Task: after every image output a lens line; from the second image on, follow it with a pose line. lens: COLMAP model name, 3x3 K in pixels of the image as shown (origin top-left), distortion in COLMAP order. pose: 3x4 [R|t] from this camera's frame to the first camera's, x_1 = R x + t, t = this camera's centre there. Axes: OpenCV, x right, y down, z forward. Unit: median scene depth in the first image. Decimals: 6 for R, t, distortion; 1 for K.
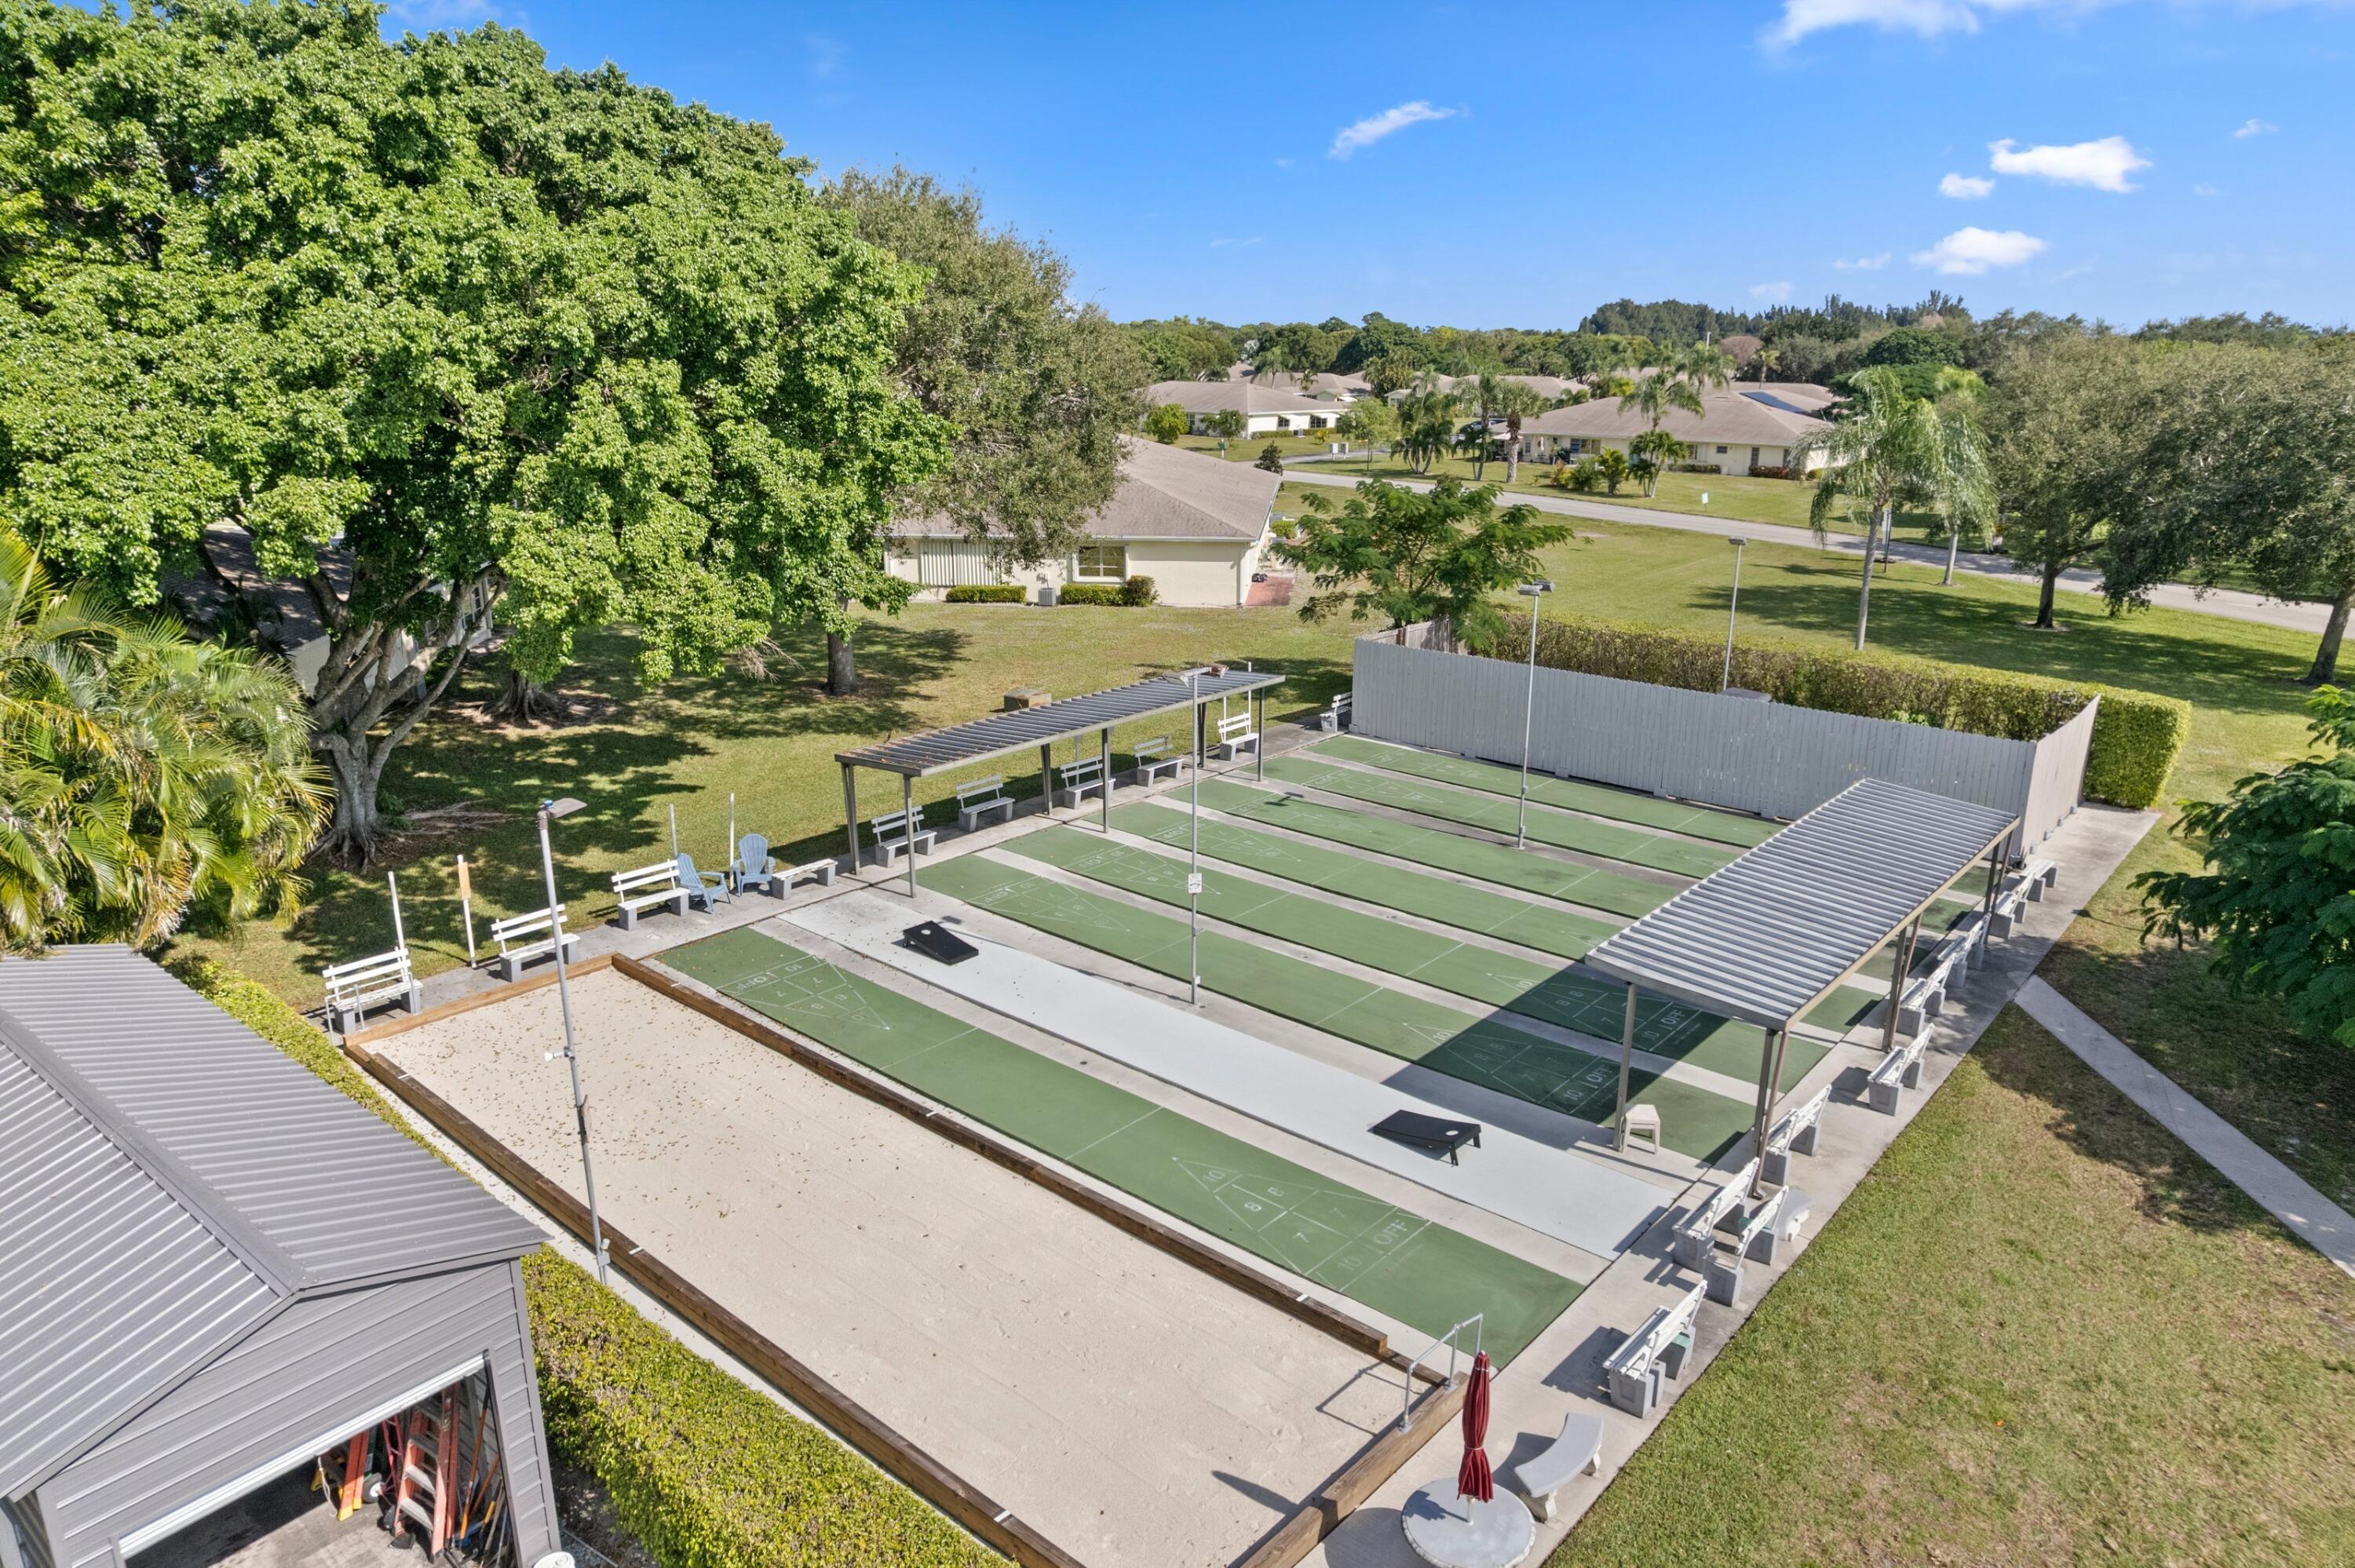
lens RADIAL K [[1572.9, 0, 1177.5], [0, 1572.9, 784.0], [0, 0, 1]] dist [-0.002275, -0.066291]
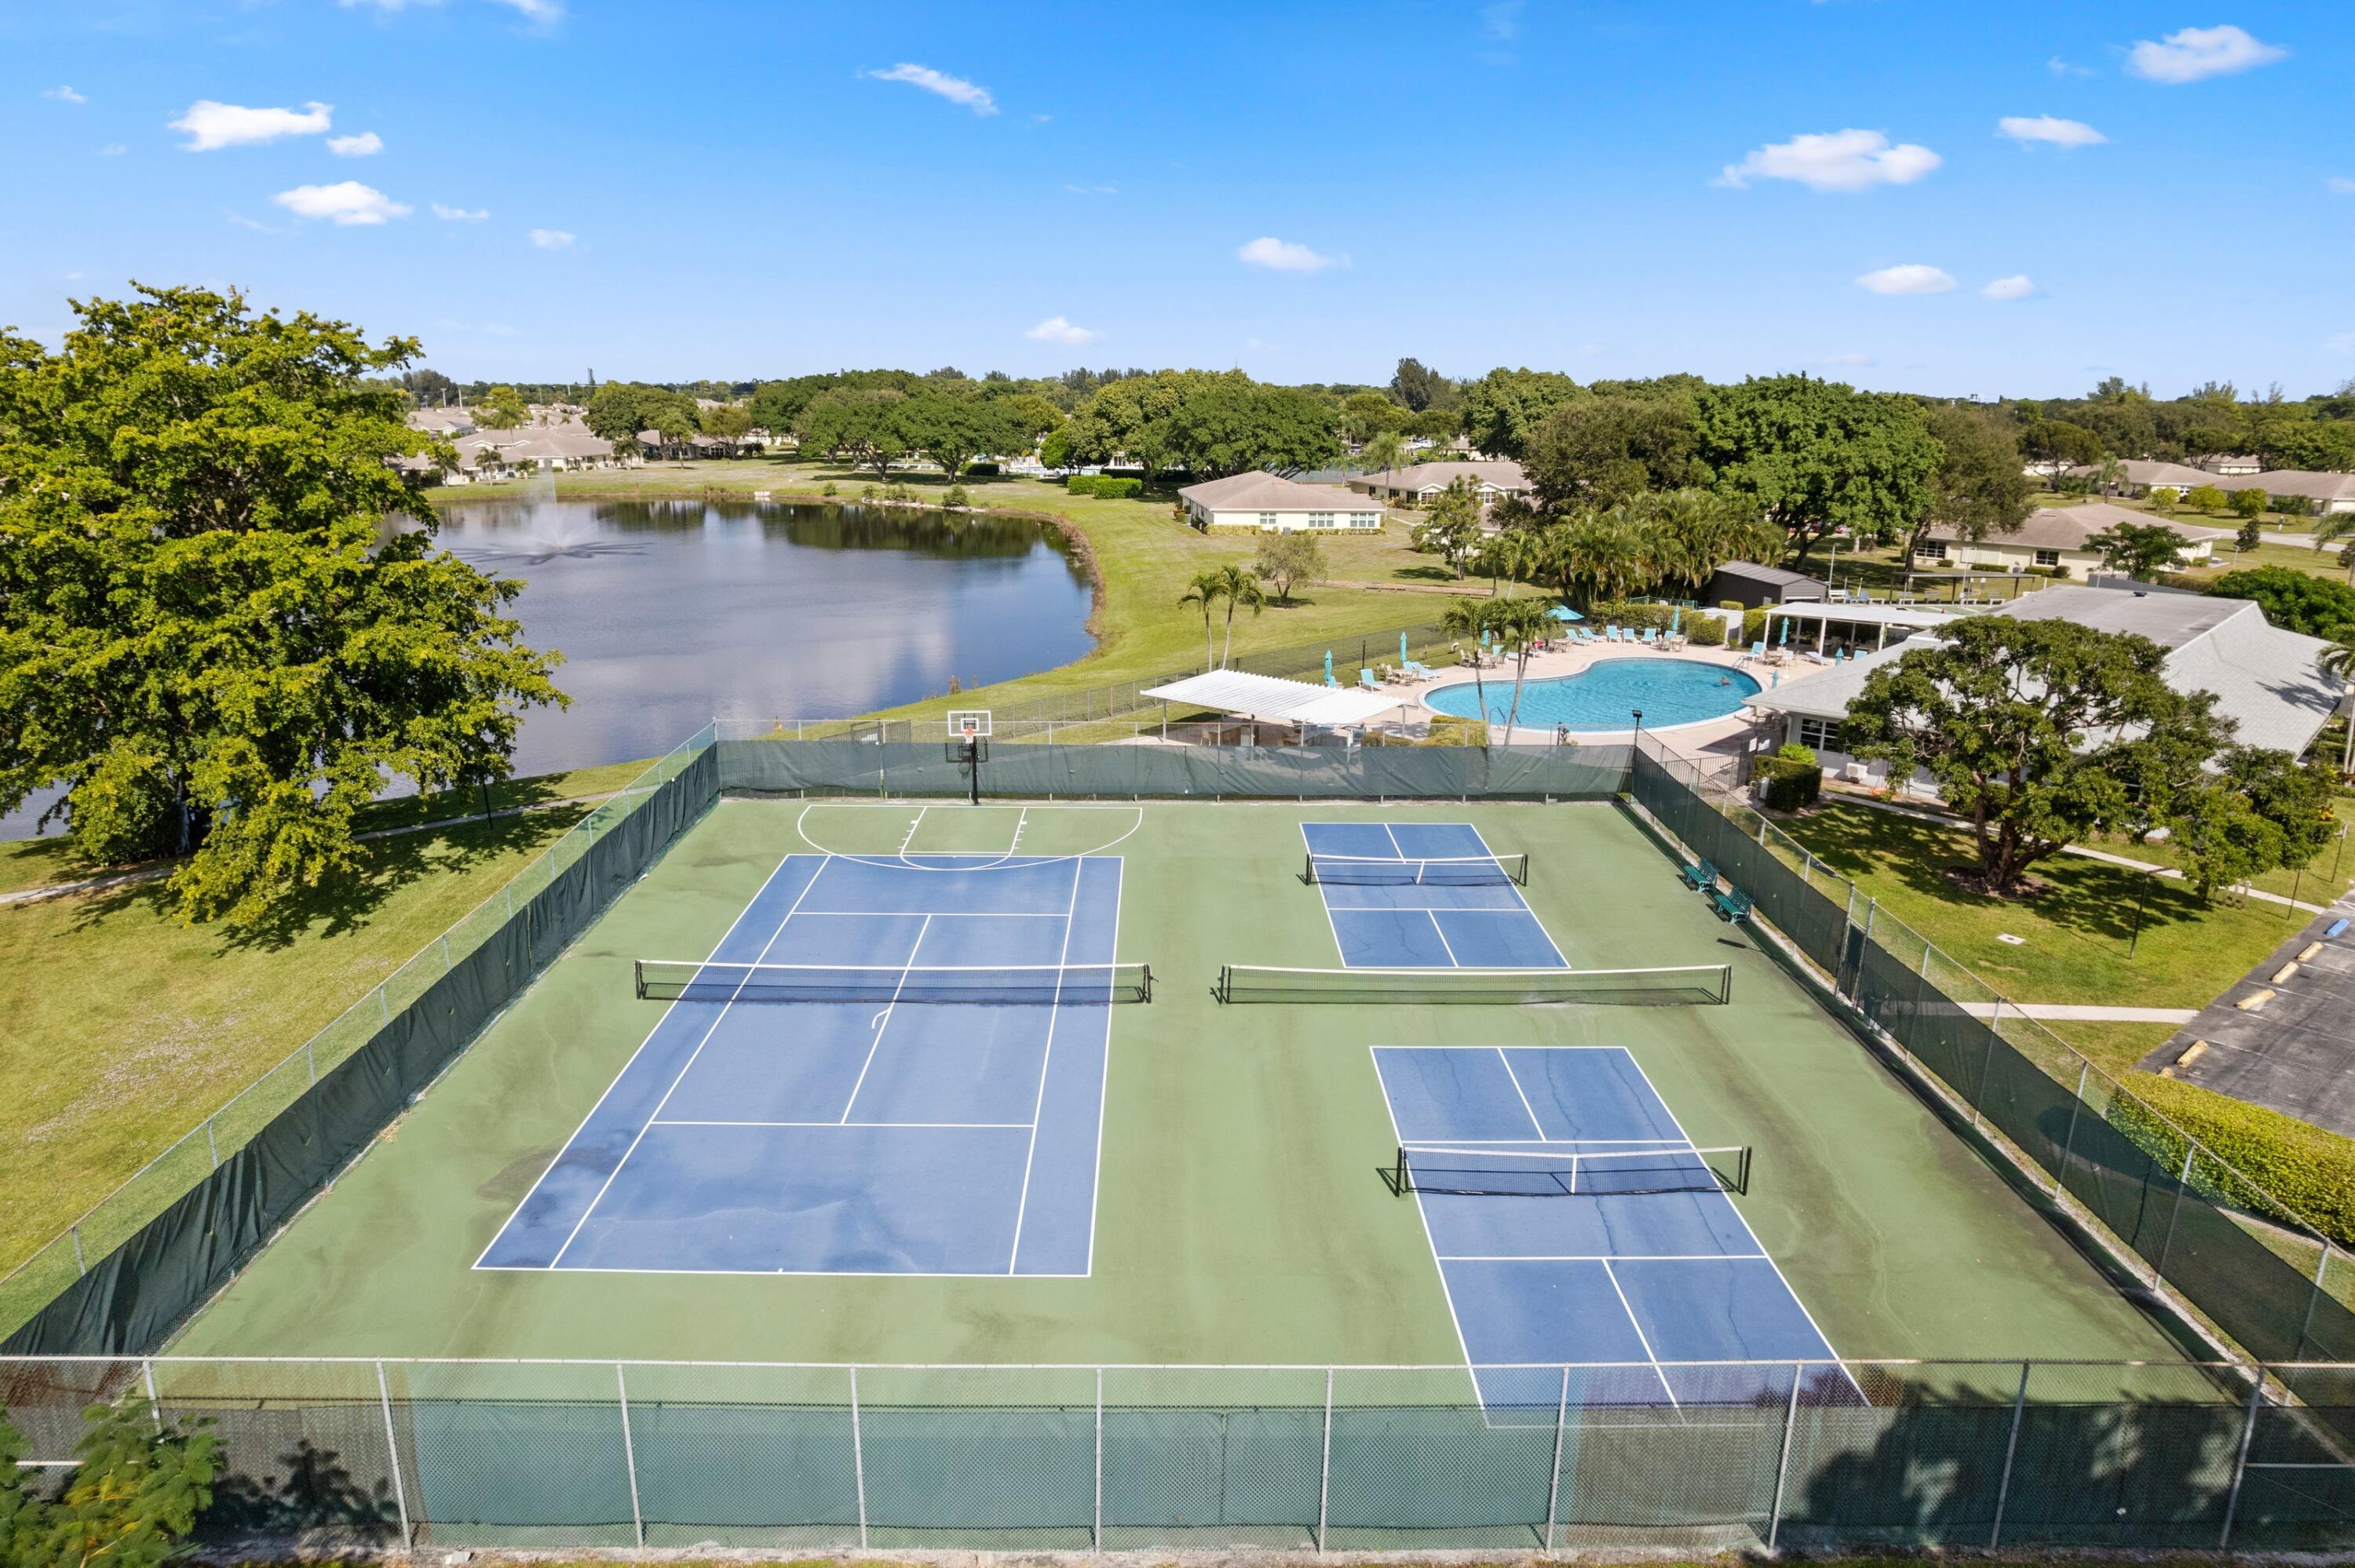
lens RADIAL K [[1572.9, 0, 1177.5], [0, 1572.9, 784.0], [0, 0, 1]] dist [-0.002275, -0.066291]
pose [[0.762432, 0.170537, -0.624191, 1.357971], [-0.188117, 0.981398, 0.038351, 0.969967], [0.619120, 0.088181, 0.780330, -4.412483]]
